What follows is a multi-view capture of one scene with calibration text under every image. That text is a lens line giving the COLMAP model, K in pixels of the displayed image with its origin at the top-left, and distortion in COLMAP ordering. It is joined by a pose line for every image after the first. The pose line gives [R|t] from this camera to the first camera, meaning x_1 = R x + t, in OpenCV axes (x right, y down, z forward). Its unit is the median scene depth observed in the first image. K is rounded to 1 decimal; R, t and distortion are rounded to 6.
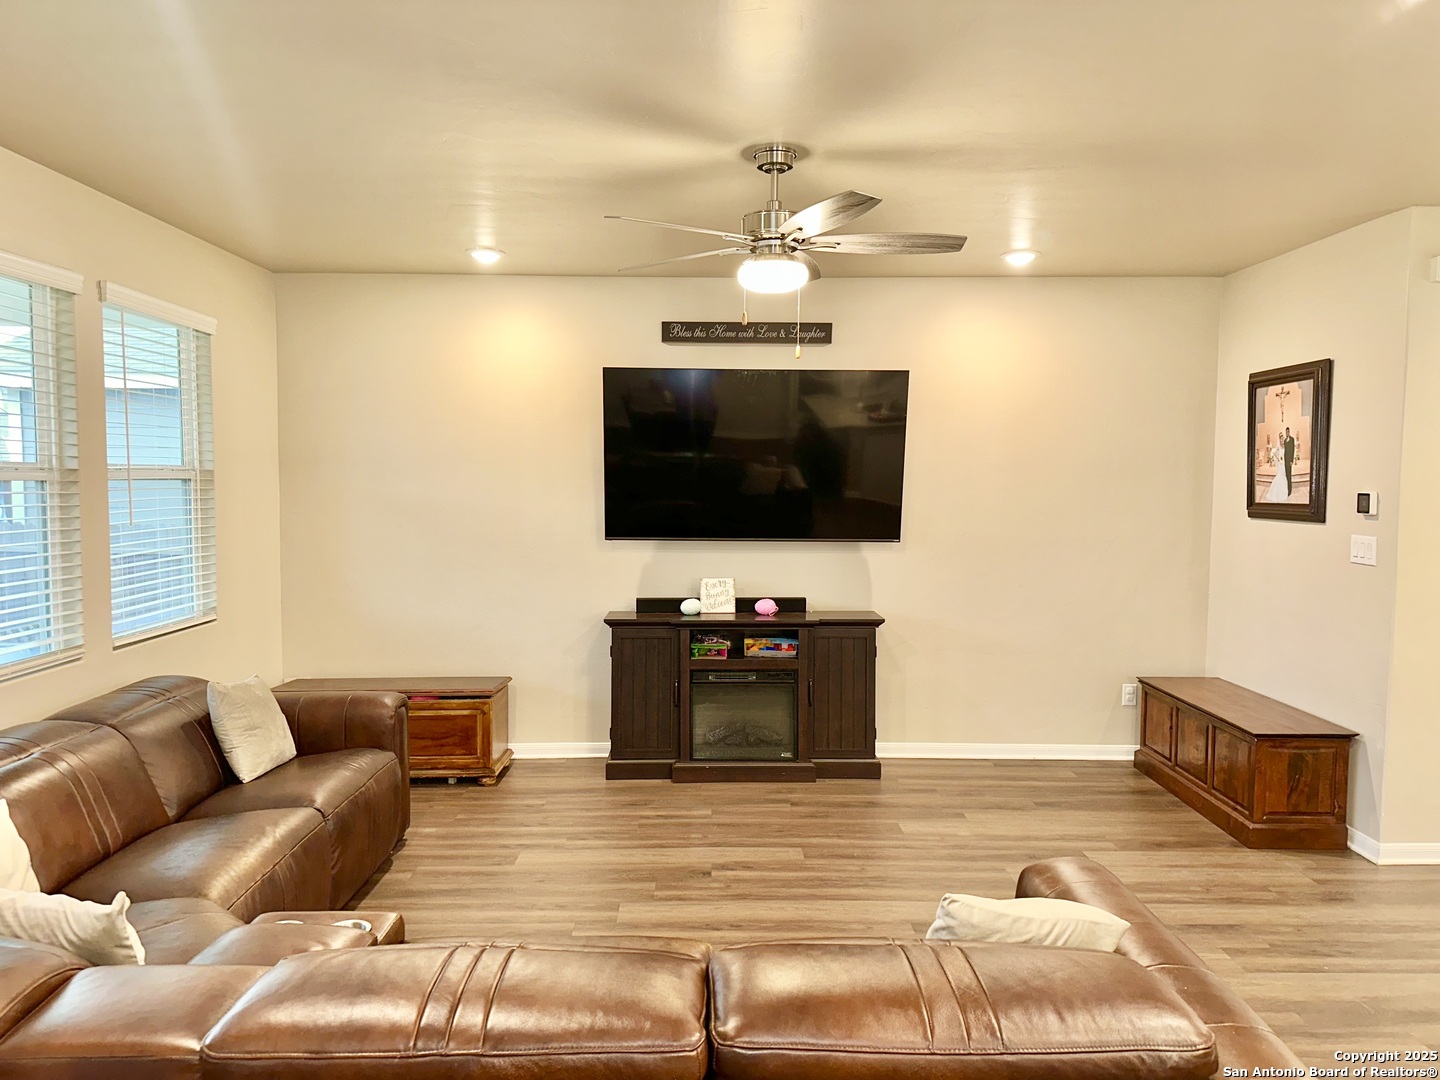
lens RADIAL K [[995.3, 0, 717.6], [0, 995.3, 543.1], [0, 0, 1]] dist [0.138752, -0.210696]
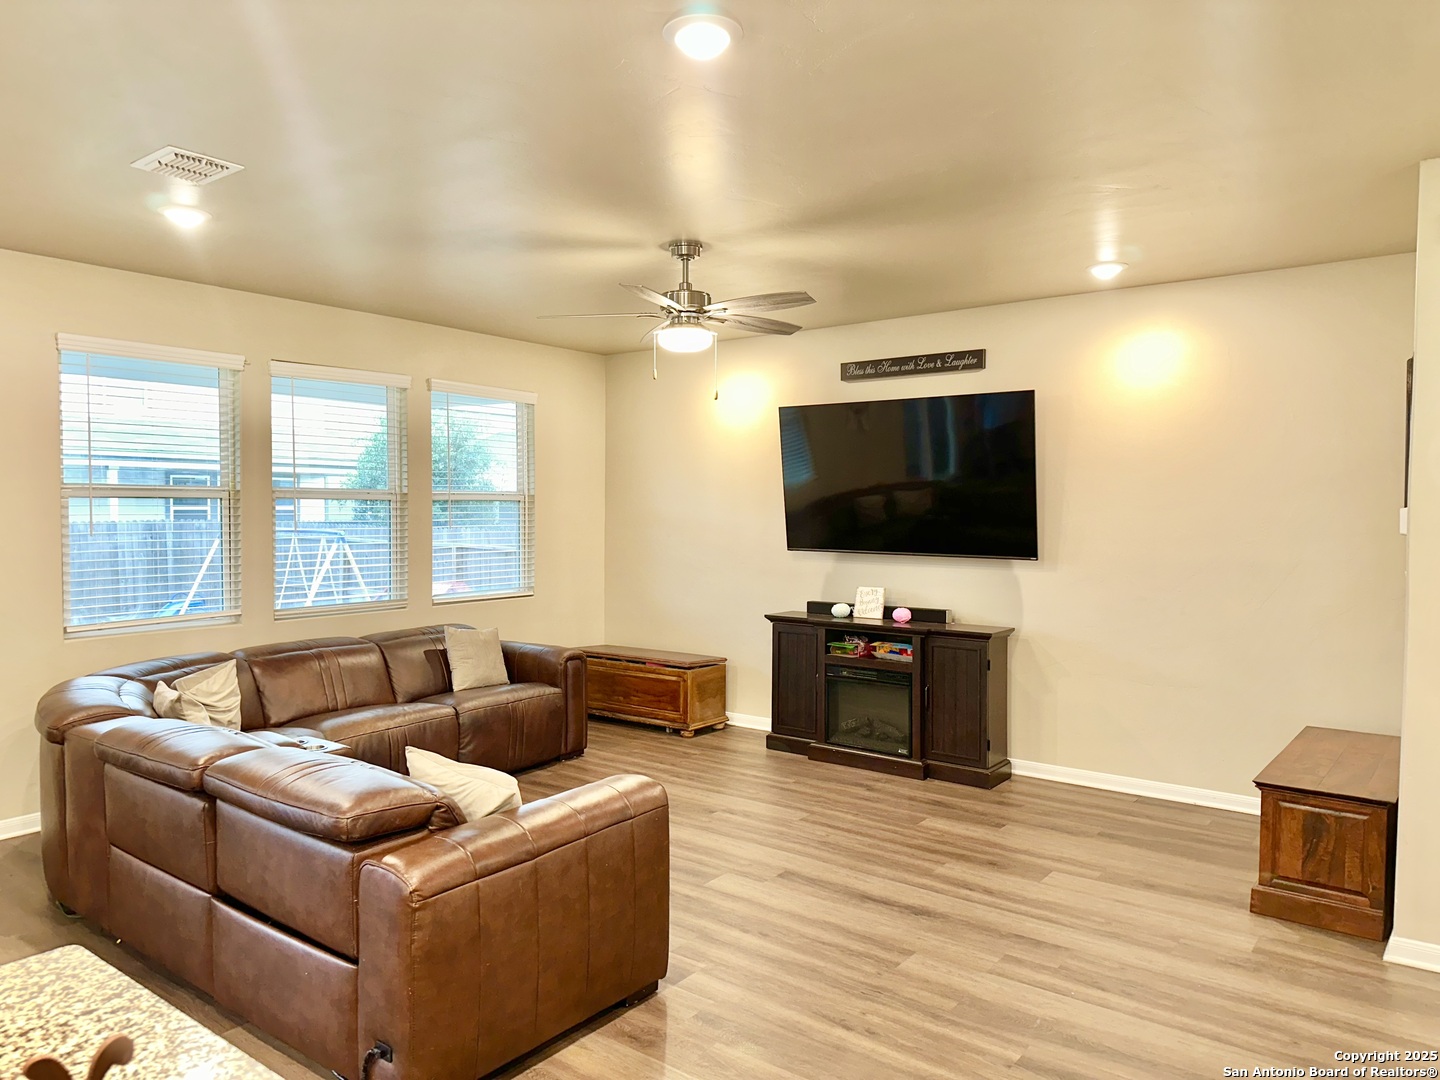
lens RADIAL K [[995.3, 0, 717.6], [0, 995.3, 543.1], [0, 0, 1]] dist [0.138752, -0.210696]
pose [[0.788931, 0.021914, -0.614091, 0.568359], [-0.038832, 0.999144, -0.014233, 0.008874], [0.613253, 0.035075, 0.789107, 0.007261]]
